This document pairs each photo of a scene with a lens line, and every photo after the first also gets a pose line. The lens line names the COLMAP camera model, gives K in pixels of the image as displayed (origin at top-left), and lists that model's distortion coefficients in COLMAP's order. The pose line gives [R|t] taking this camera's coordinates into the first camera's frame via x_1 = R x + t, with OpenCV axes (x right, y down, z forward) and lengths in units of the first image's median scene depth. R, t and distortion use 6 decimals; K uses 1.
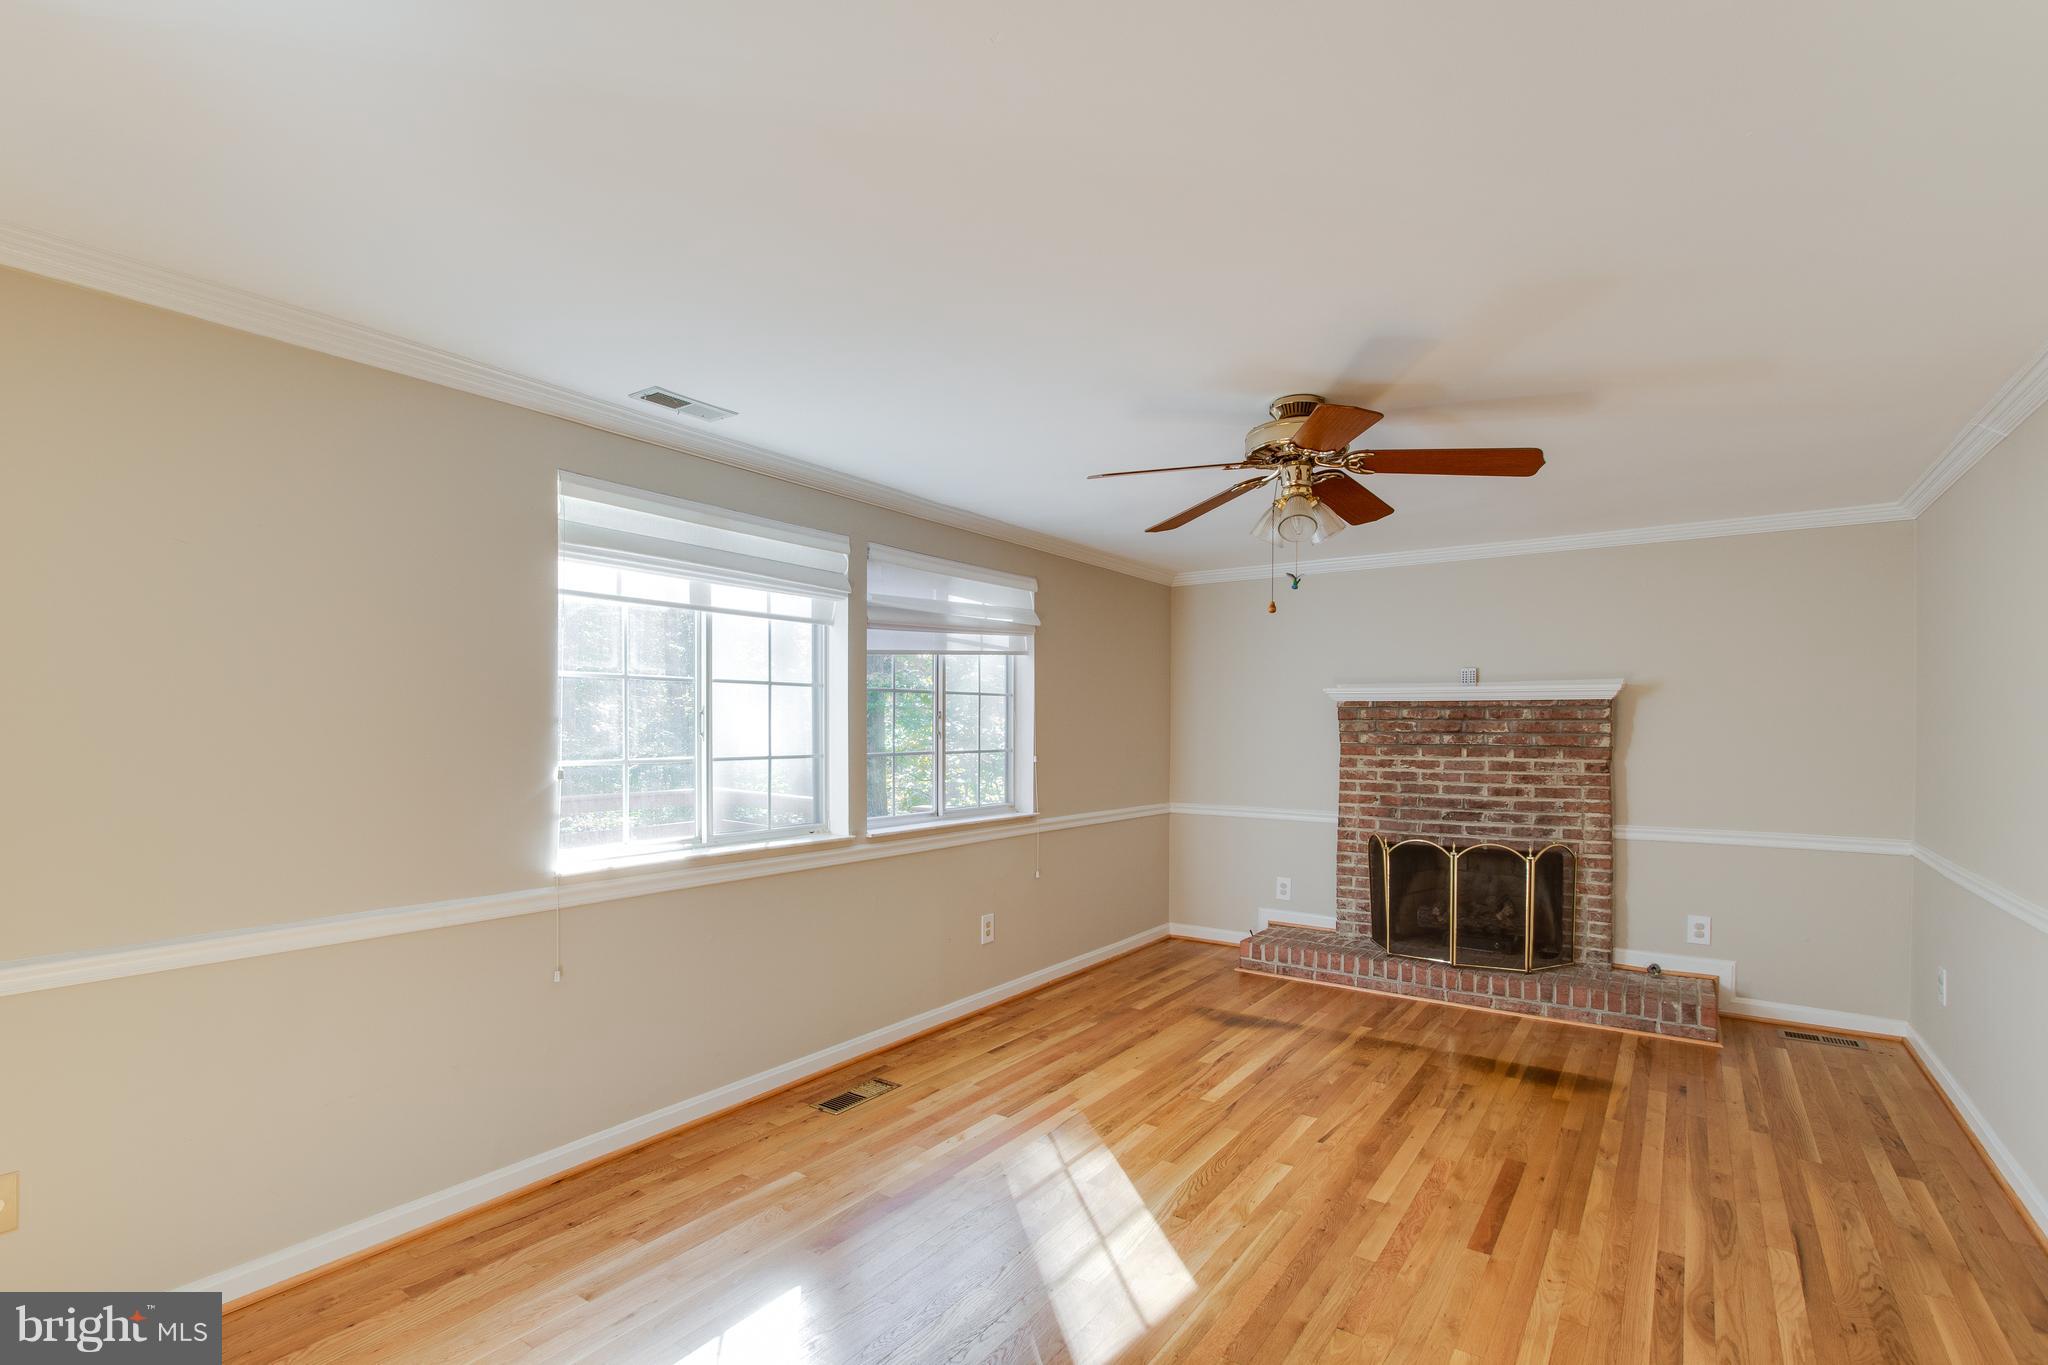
lens RADIAL K [[958.1, 0, 1022.1], [0, 958.1, 710.3], [0, 0, 1]] dist [0.000014, -0.000087]
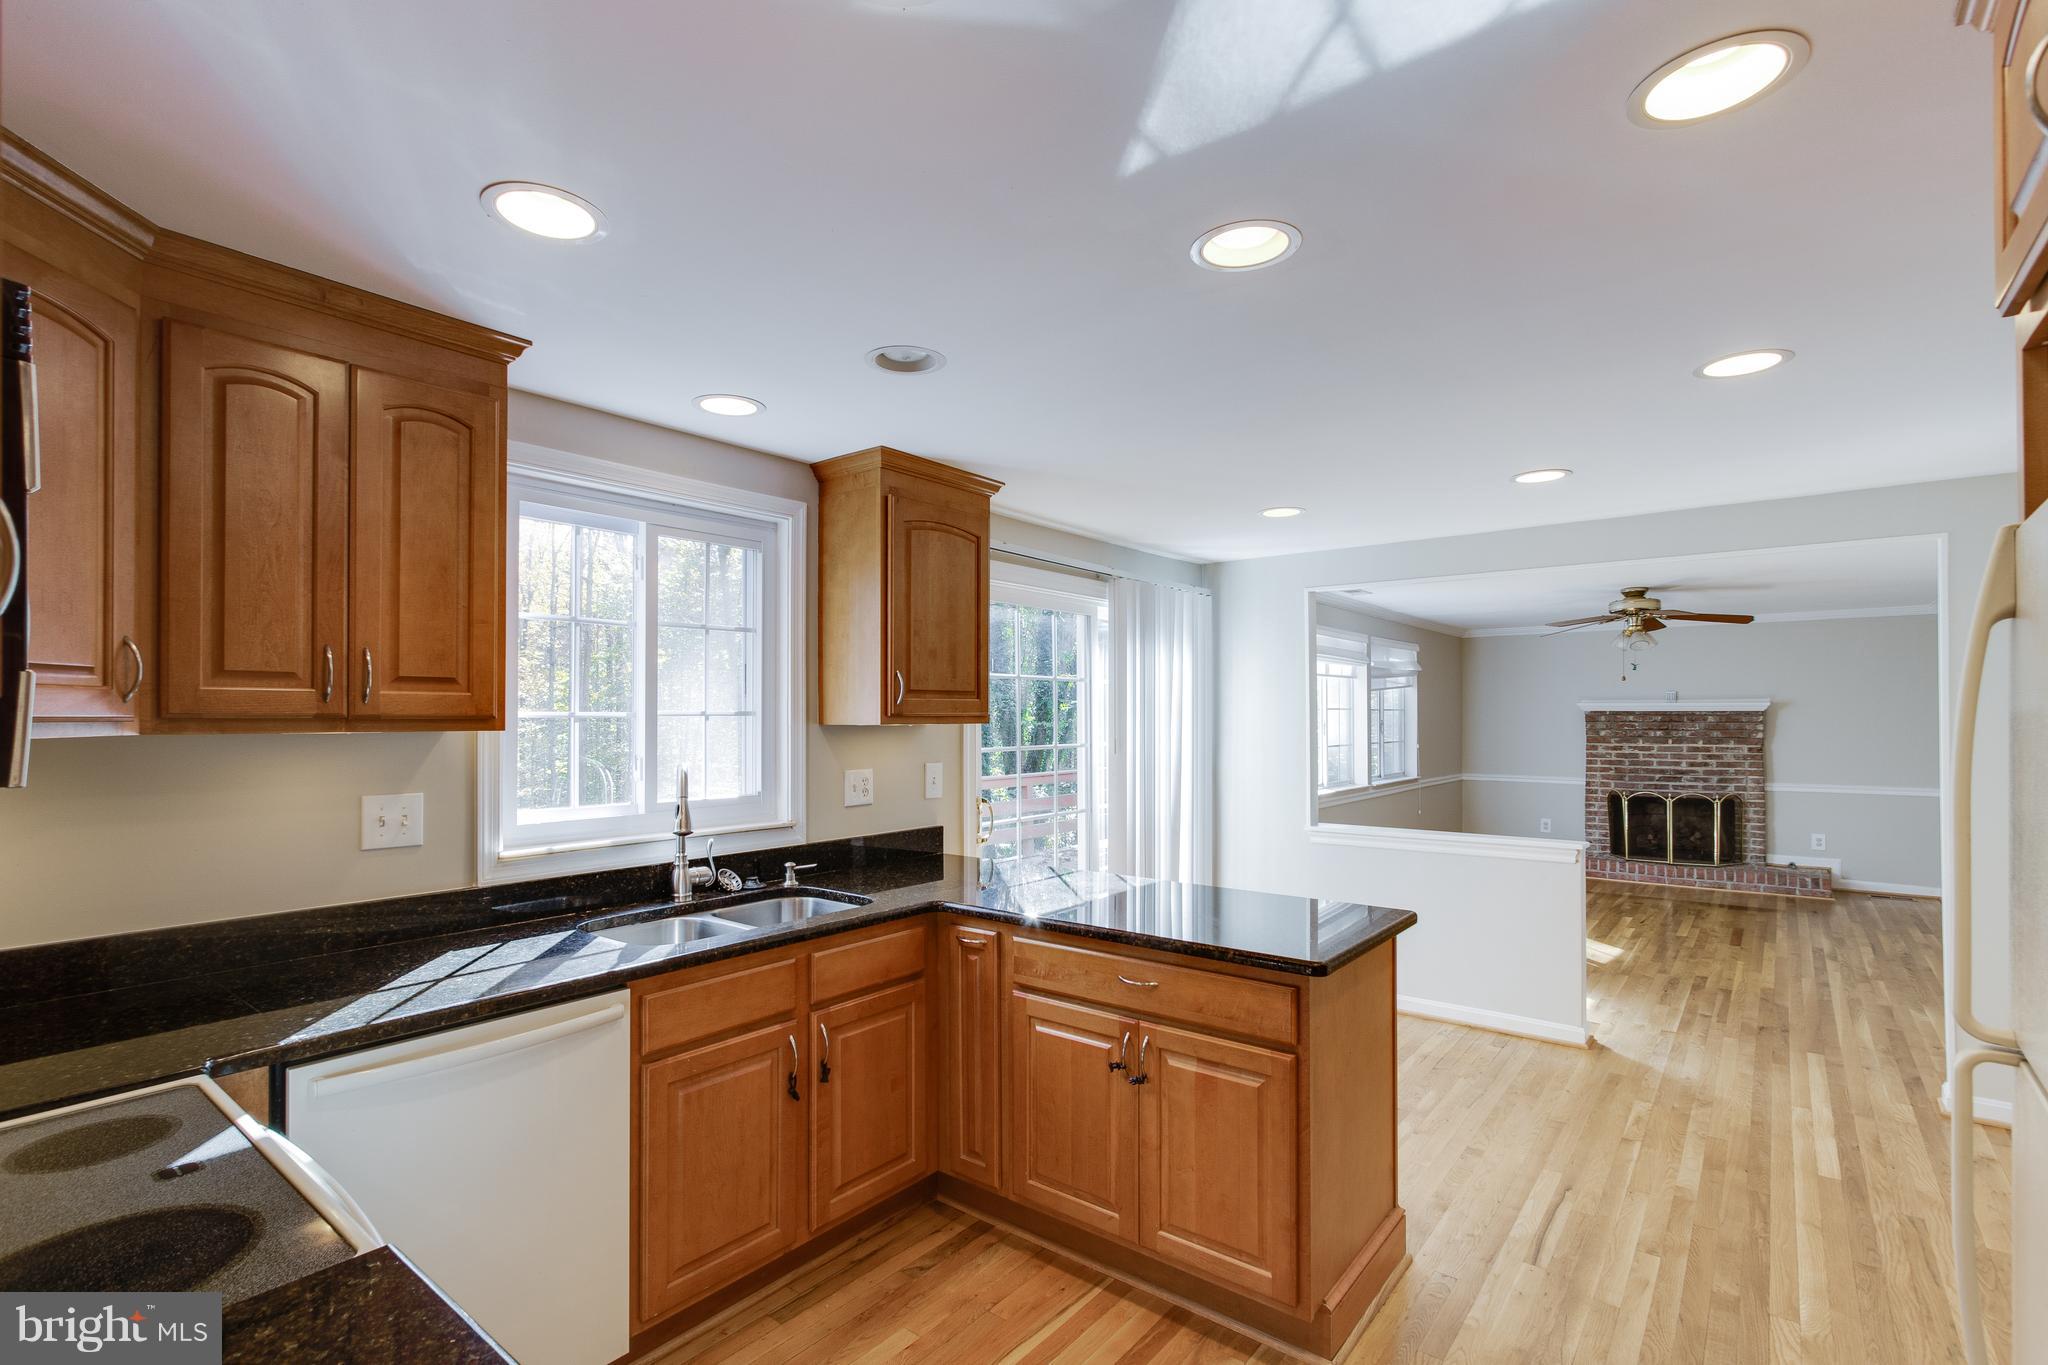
lens RADIAL K [[951.3, 0, 1024.0], [0, 951.3, 682.5], [0, 0, 1]] dist [-0.000407, 0.000005]
pose [[0.997833, -0.008636, -0.065225, -0.590840], [0.007555, 0.999830, -0.016800, -0.042127], [0.065359, 0.016270, 0.997729, -0.786258]]
